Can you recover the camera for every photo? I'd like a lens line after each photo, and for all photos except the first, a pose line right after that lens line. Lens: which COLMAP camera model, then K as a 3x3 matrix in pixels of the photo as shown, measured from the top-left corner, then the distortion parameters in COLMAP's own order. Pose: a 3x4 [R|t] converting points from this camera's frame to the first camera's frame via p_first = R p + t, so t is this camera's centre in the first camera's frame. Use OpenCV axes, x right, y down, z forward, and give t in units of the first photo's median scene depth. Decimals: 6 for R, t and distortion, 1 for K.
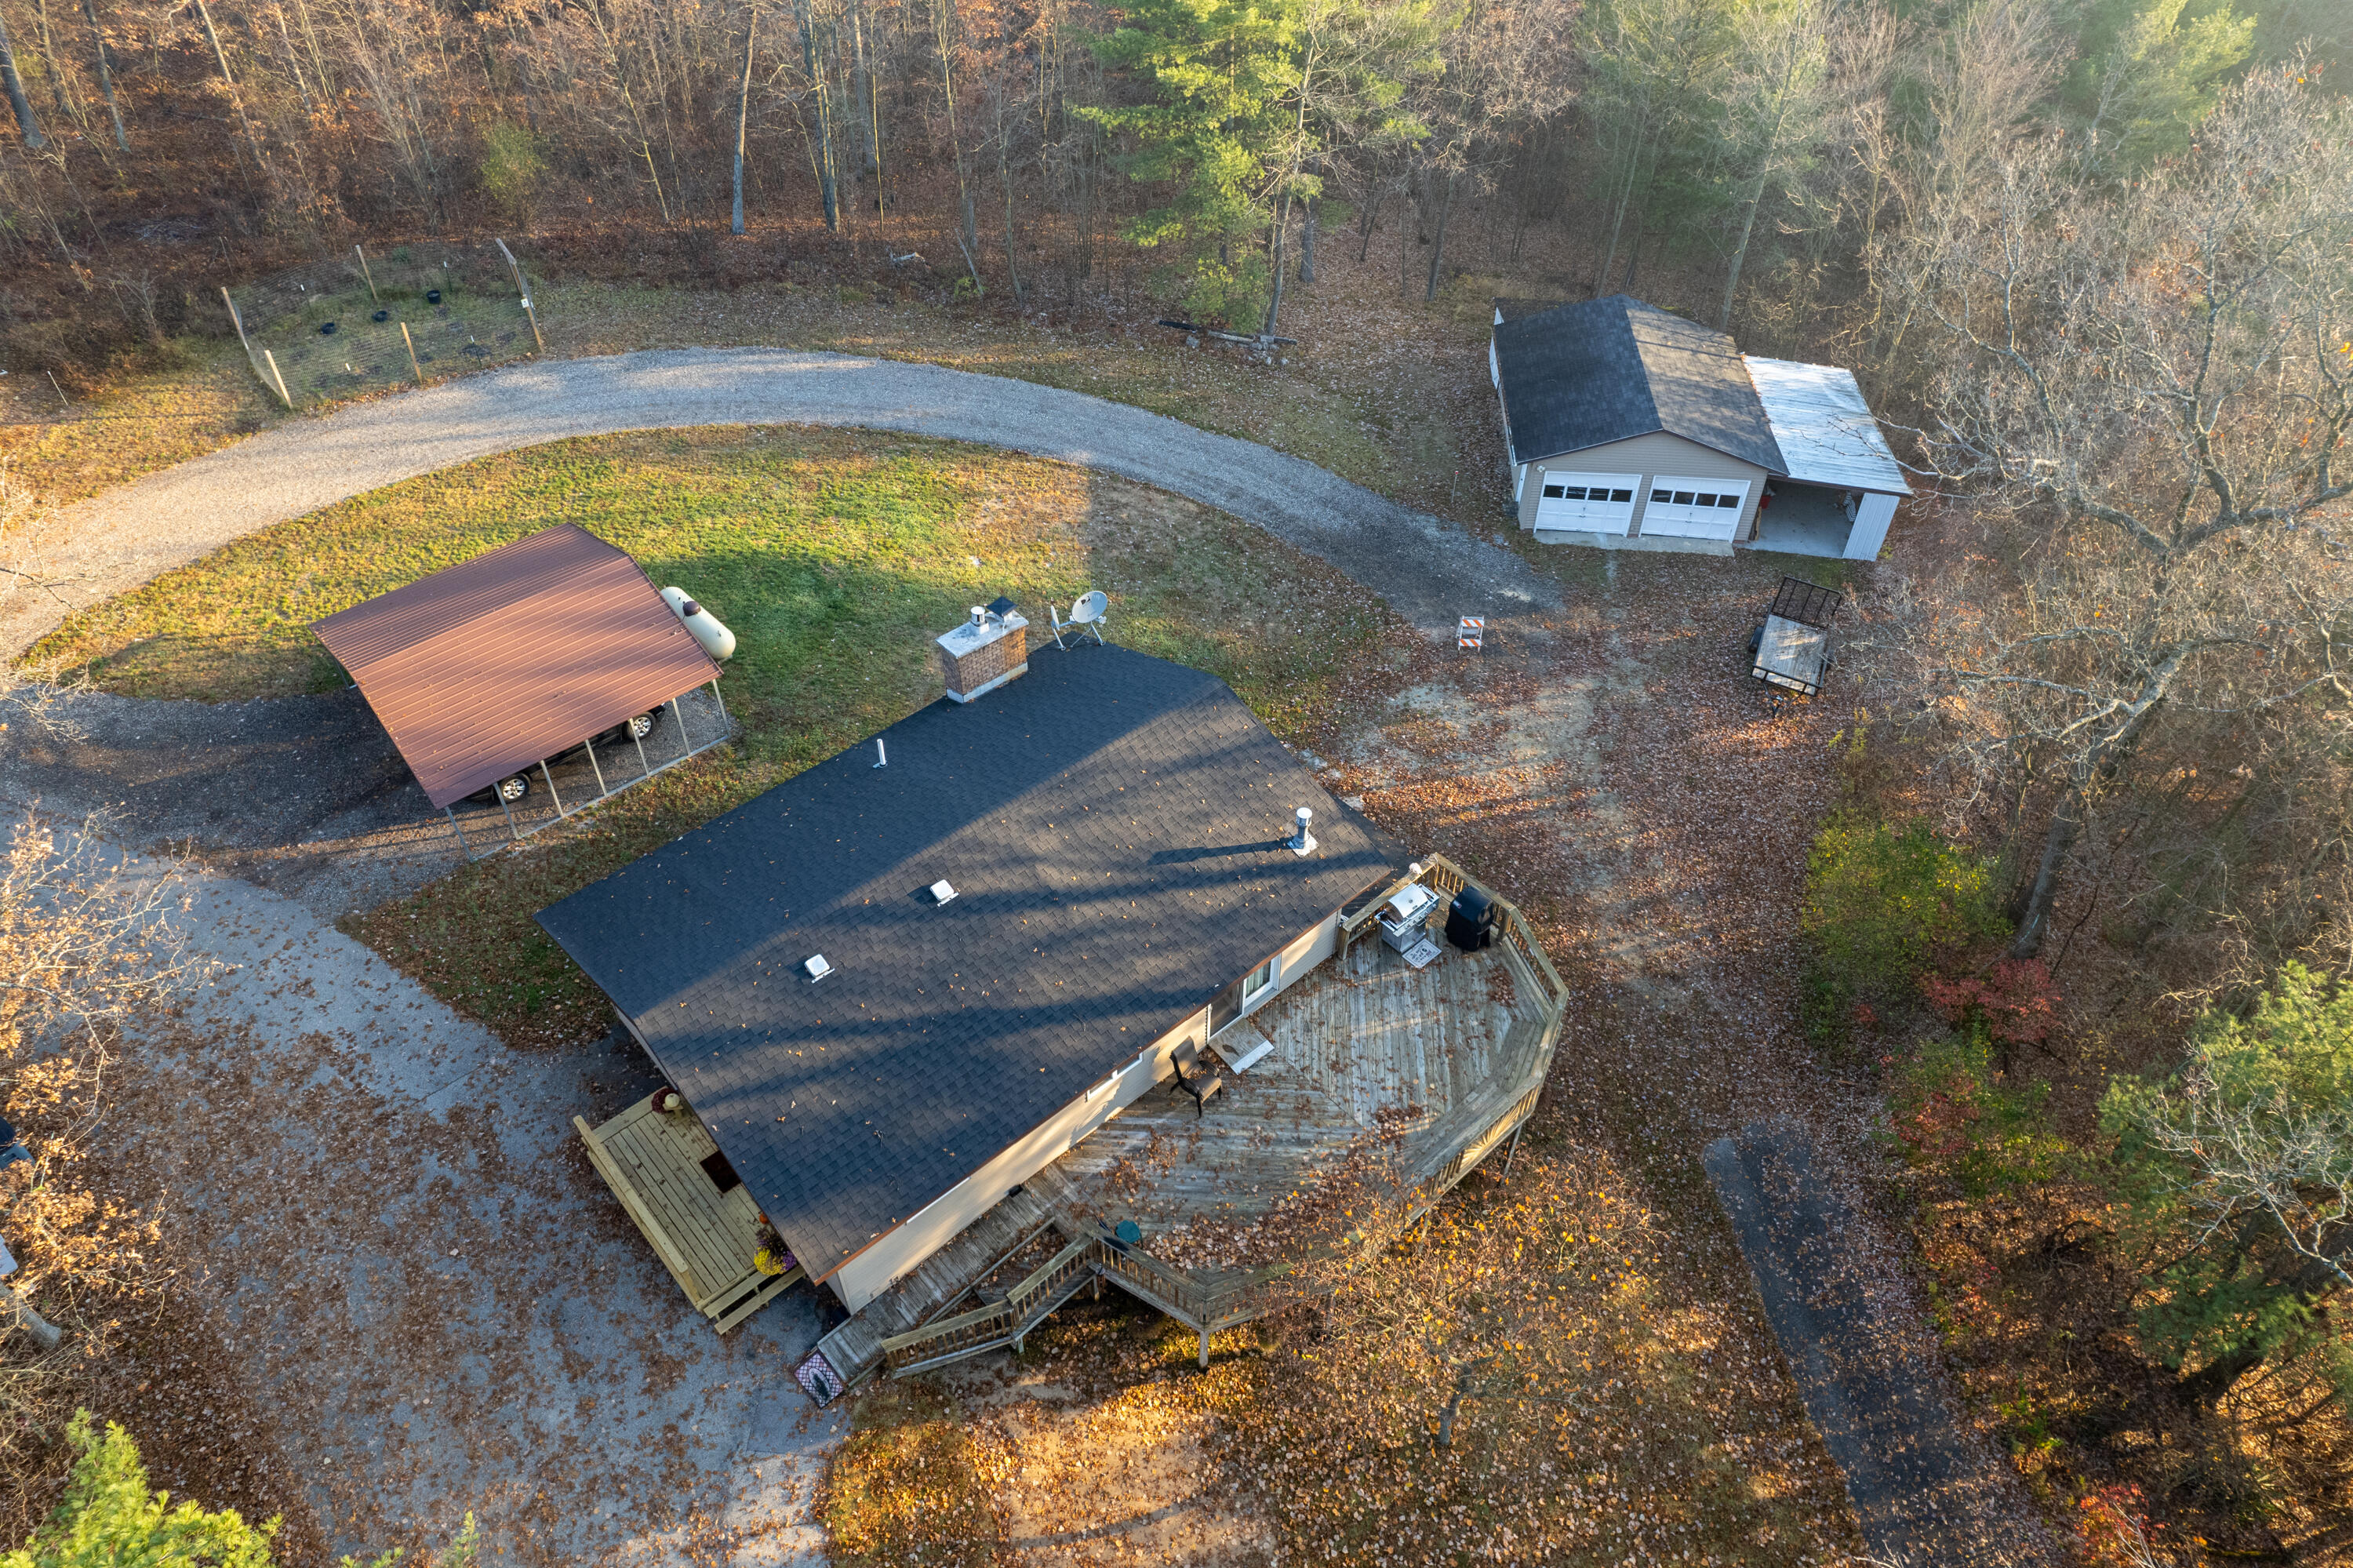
lens RADIAL K [[1488.5, 0, 1189.1], [0, 1488.5, 778.2], [0, 0, 1]] dist [-0.077985, 0.078944]
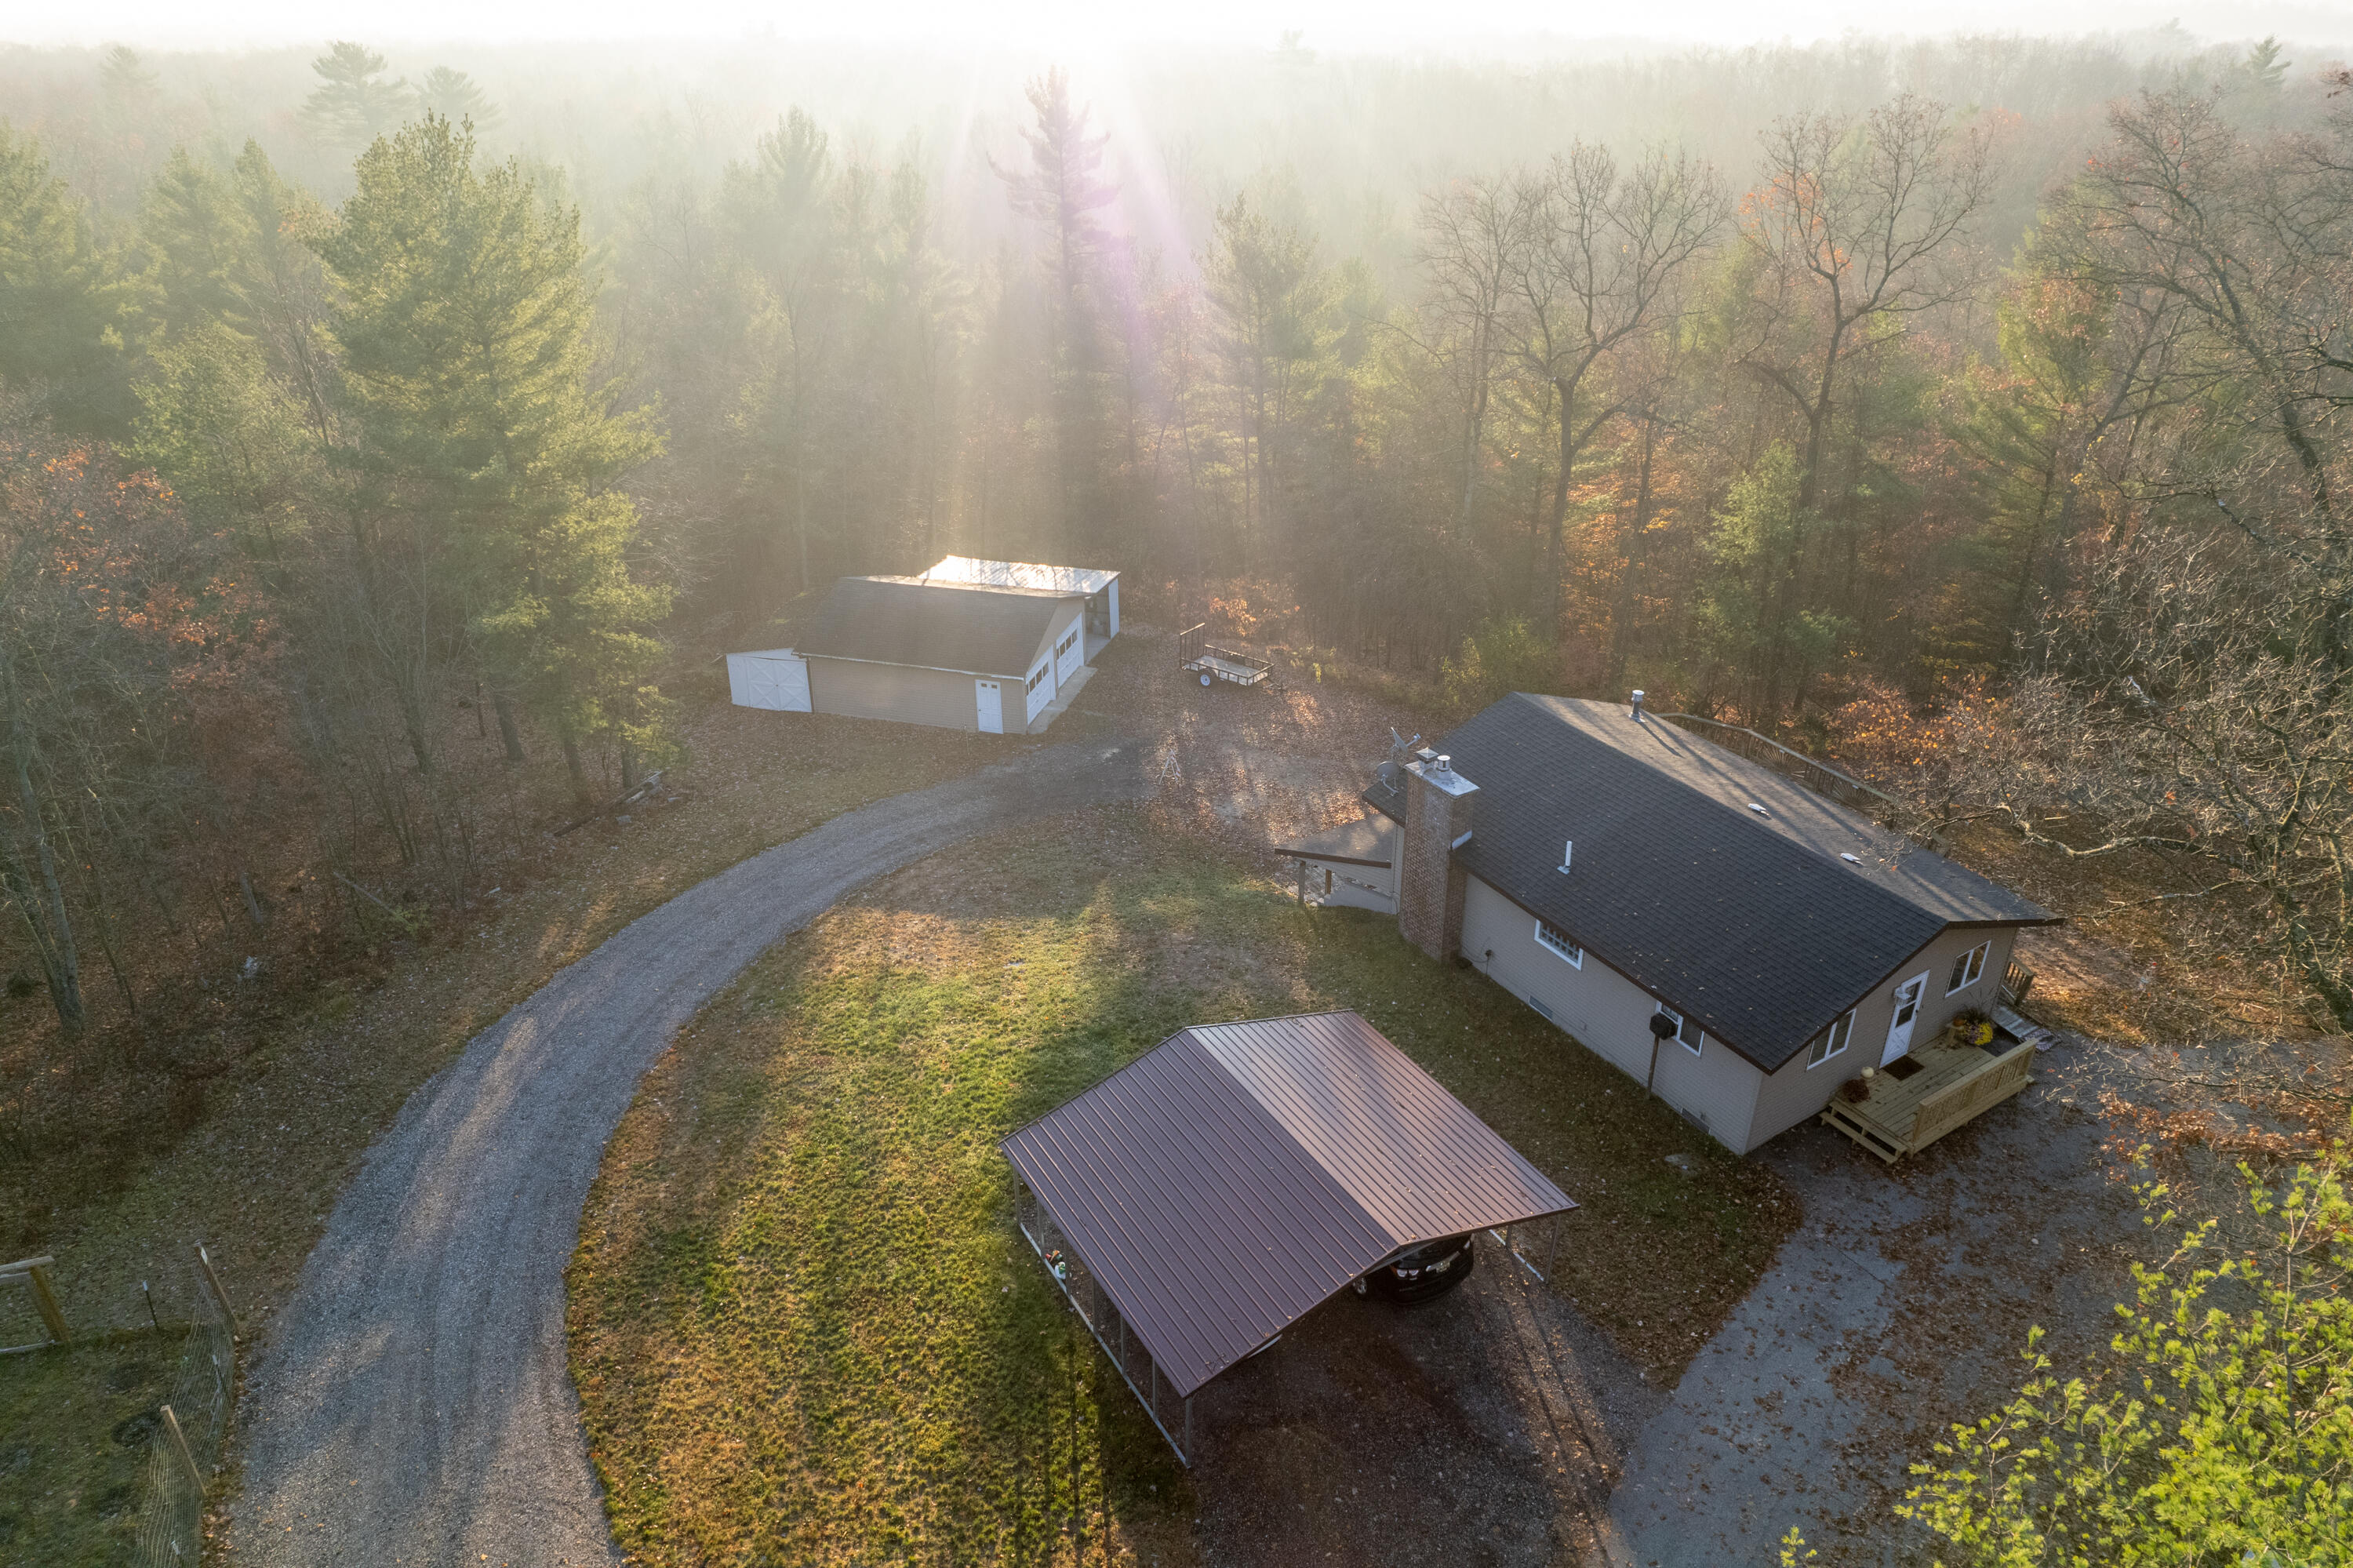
lens RADIAL K [[1488.5, 0, 1189.1], [0, 1488.5, 778.2], [0, 0, 1]] dist [-0.077985, 0.078944]
pose [[0.188846, -0.474140, 0.859958, -0.794427], [0.680709, 0.694387, 0.233369, -0.343297], [-0.707794, 0.541310, 0.453884, 0.431830]]
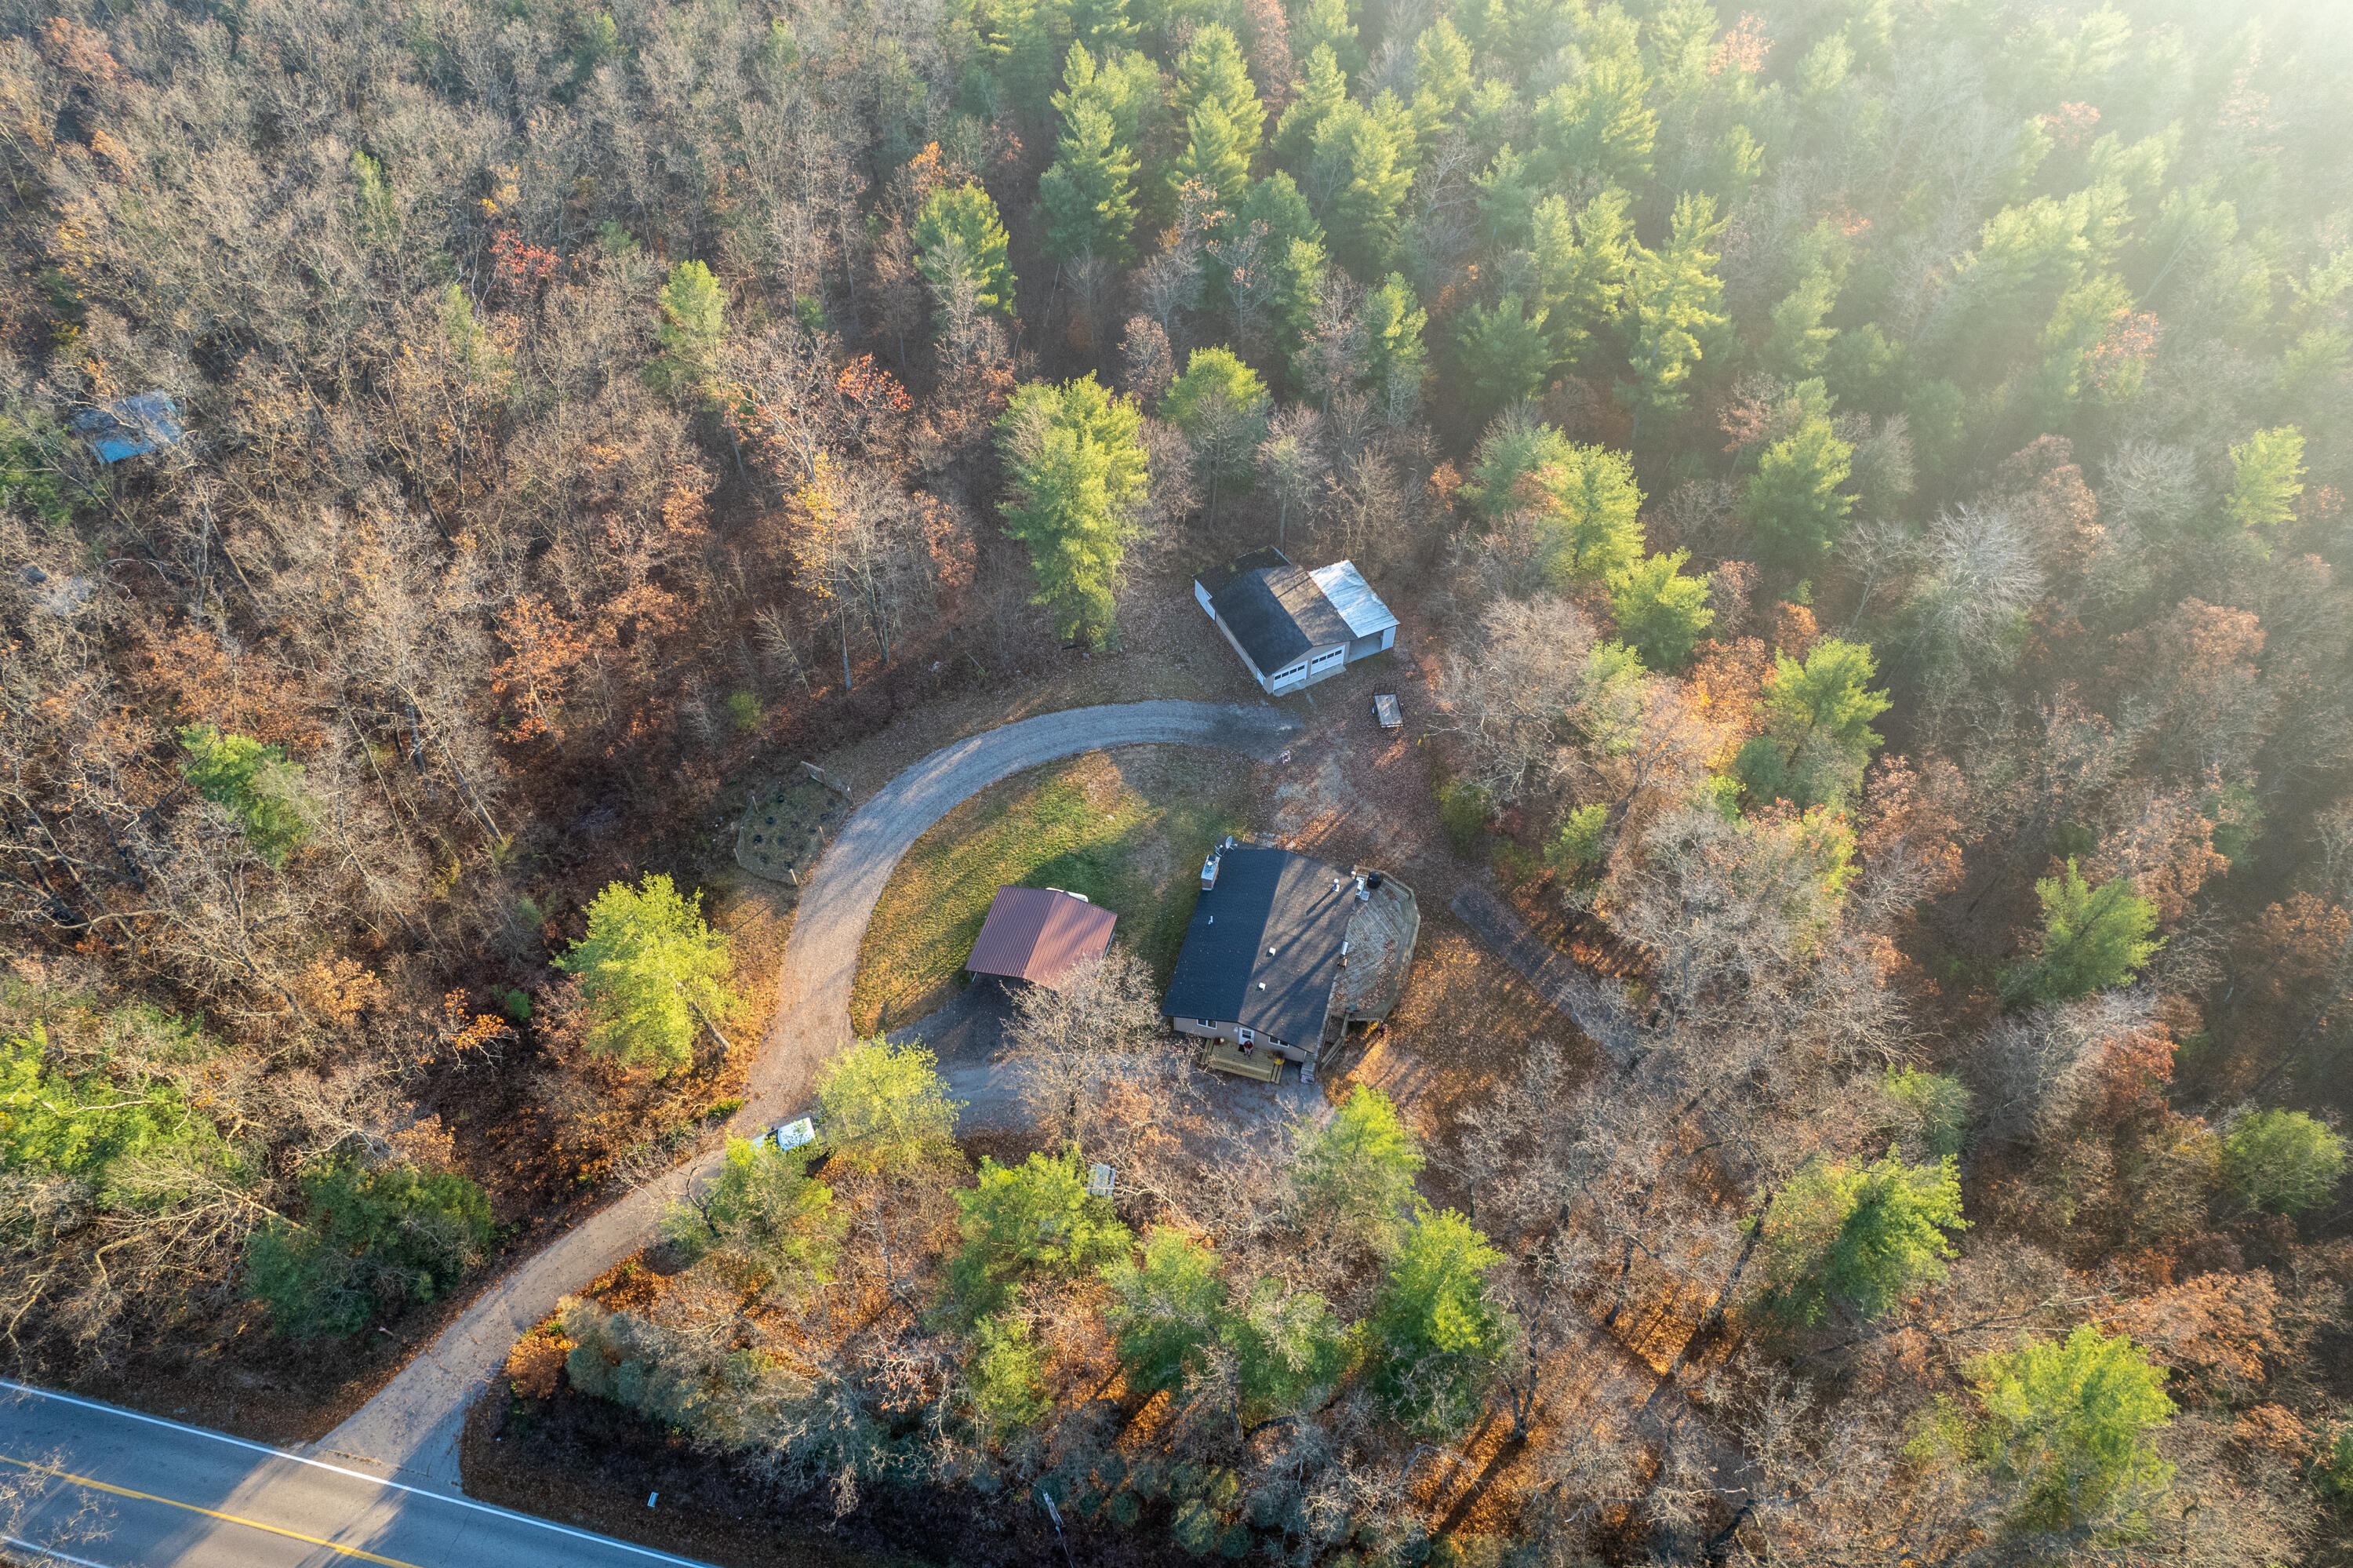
lens RADIAL K [[1488.5, 0, 1189.1], [0, 1488.5, 778.2], [0, 0, 1]] dist [-0.077985, 0.078944]
pose [[0.847793, -0.432673, 0.306660, -0.721450], [0.373389, 0.897624, 0.234204, -0.695764], [-0.376599, -0.084053, 0.922555, -1.257674]]
